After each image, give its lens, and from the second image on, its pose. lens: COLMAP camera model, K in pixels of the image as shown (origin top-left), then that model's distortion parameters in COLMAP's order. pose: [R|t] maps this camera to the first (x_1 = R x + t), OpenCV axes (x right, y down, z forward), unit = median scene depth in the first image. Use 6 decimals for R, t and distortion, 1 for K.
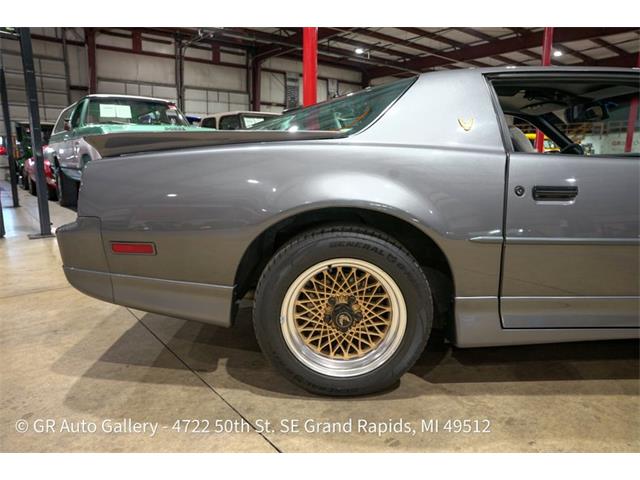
lens RADIAL K [[437.9, 0, 321.3], [0, 437.9, 241.5], [0, 0, 1]] dist [-0.137954, 0.107743]
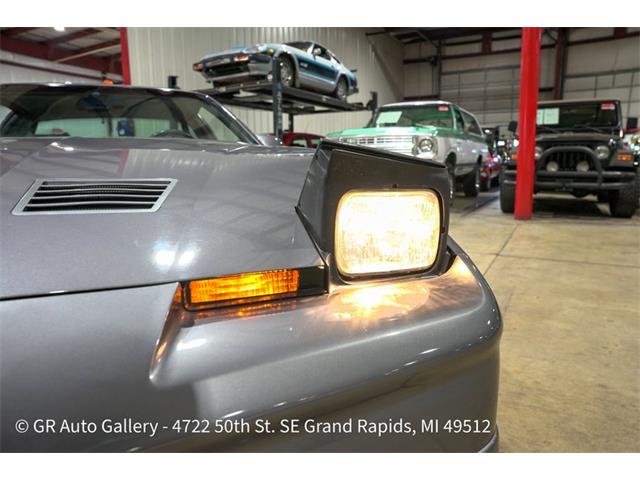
lens RADIAL K [[437.9, 0, 321.4], [0, 437.9, 235.6], [0, 0, 1]] dist [-0.137954, 0.107743]
pose [[0.361130, 0.145392, -0.921112, 0.231888], [-0.157778, 0.983056, 0.093311, -0.022318], [0.919071, 0.111634, 0.377950, 0.143726]]
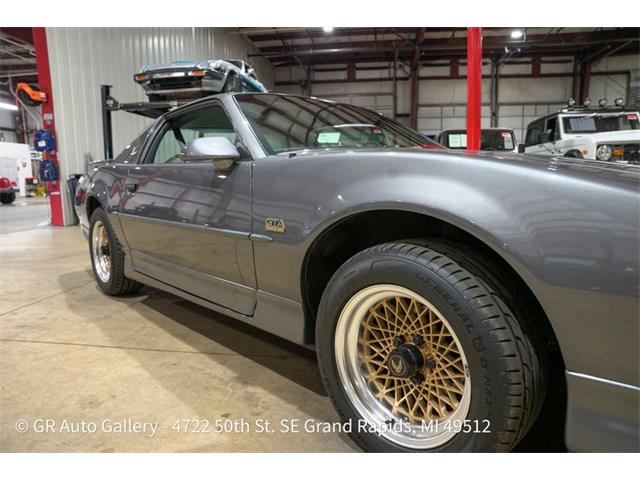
lens RADIAL K [[437.9, 0, 321.8], [0, 437.9, 239.7], [0, 0, 1]] dist [-0.137954, 0.107743]
pose [[0.678375, 0.087313, -0.729509, 0.186267], [-0.118371, 0.992931, 0.008766, -0.001262], [0.725118, 0.080406, 0.683915, 0.032770]]
